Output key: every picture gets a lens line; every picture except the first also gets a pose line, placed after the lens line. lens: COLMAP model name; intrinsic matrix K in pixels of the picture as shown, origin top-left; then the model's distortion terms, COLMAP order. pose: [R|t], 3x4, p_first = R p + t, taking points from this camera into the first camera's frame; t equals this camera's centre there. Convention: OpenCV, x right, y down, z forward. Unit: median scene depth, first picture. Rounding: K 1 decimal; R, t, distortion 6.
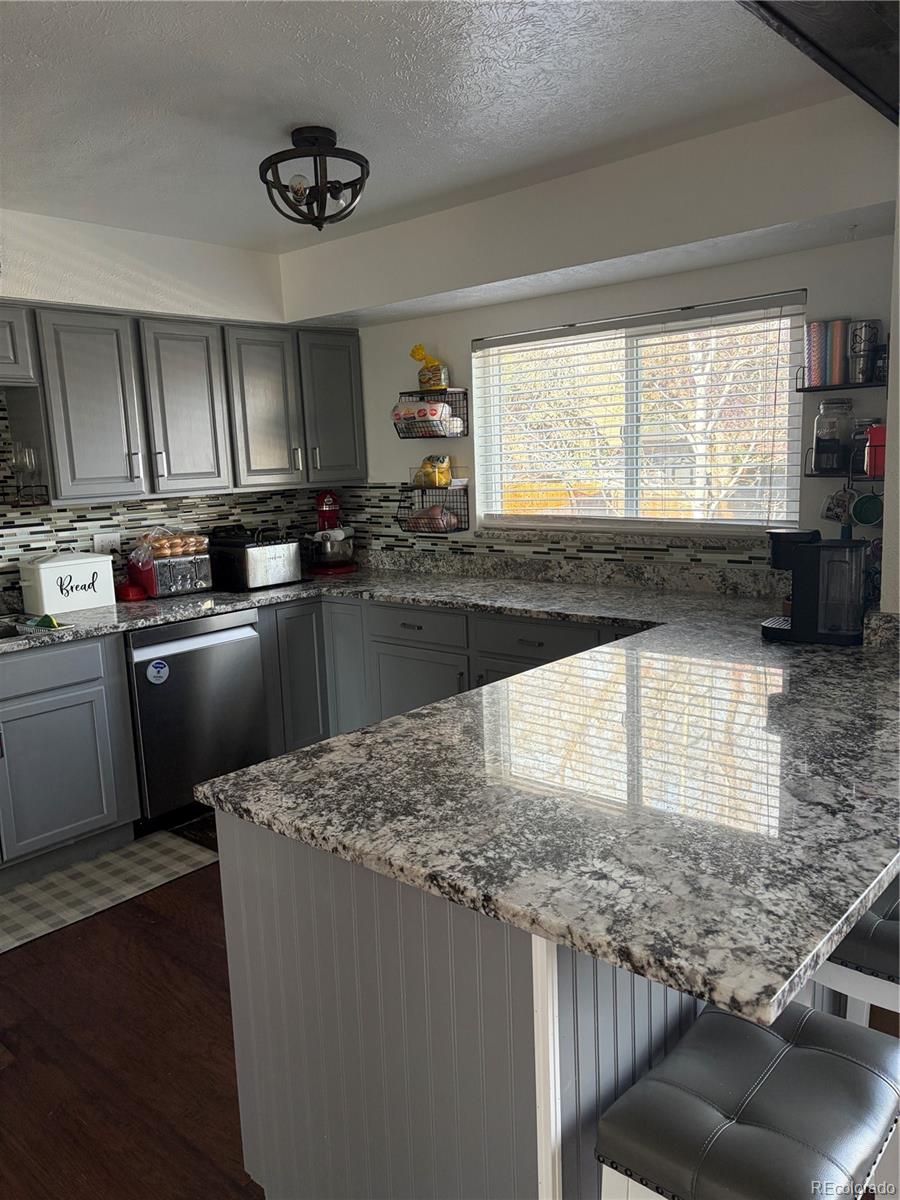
lens RADIAL K [[901.0, 0, 450.4], [0, 901.0, 624.4], [0, 0, 1]] dist [0.086680, -0.149685]
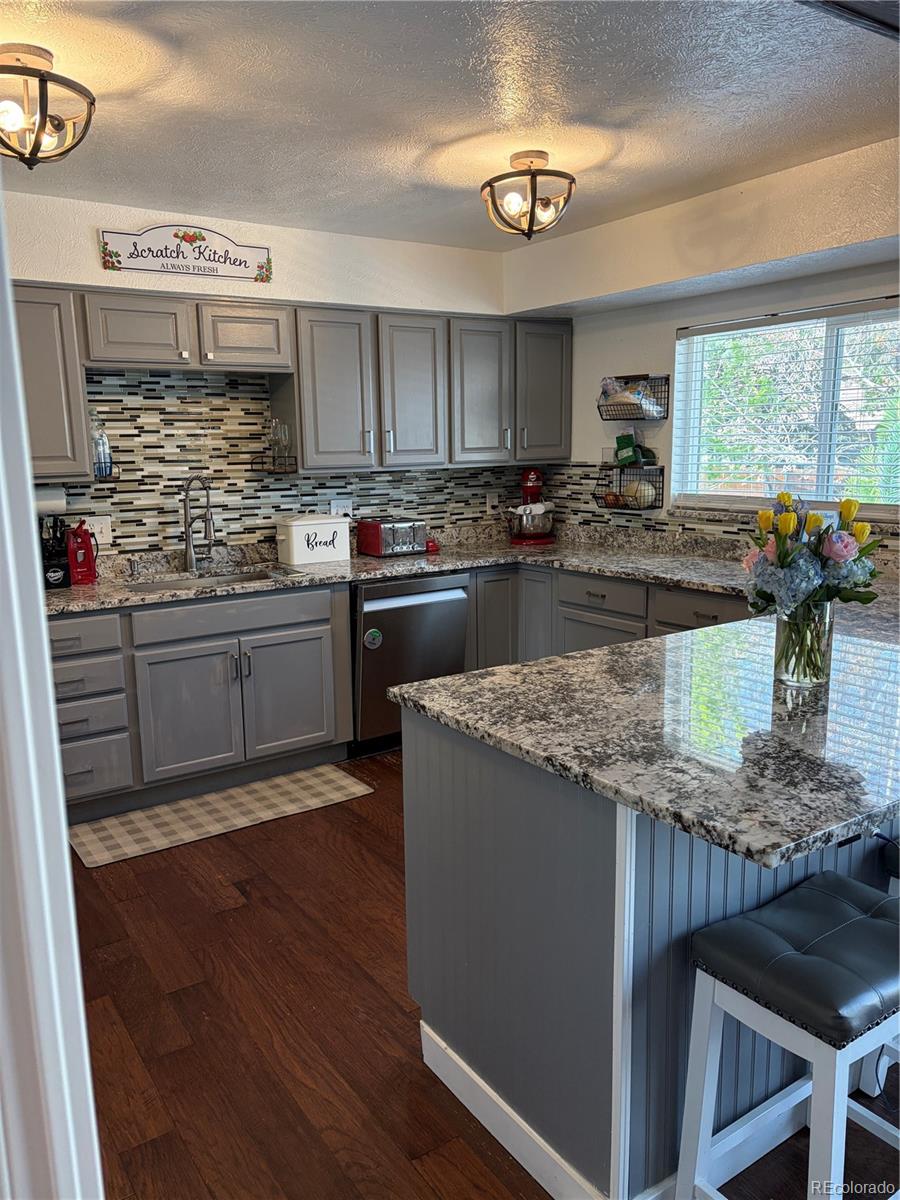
lens RADIAL K [[901.0, 0, 450.4], [0, 901.0, 624.4], [0, 0, 1]] dist [0.086680, -0.149685]
pose [[0.969799, 0.068858, -0.233984, 0.055566], [-0.063506, 0.997520, 0.030344, 0.020901], [0.235493, -0.014568, 0.971767, -0.130321]]
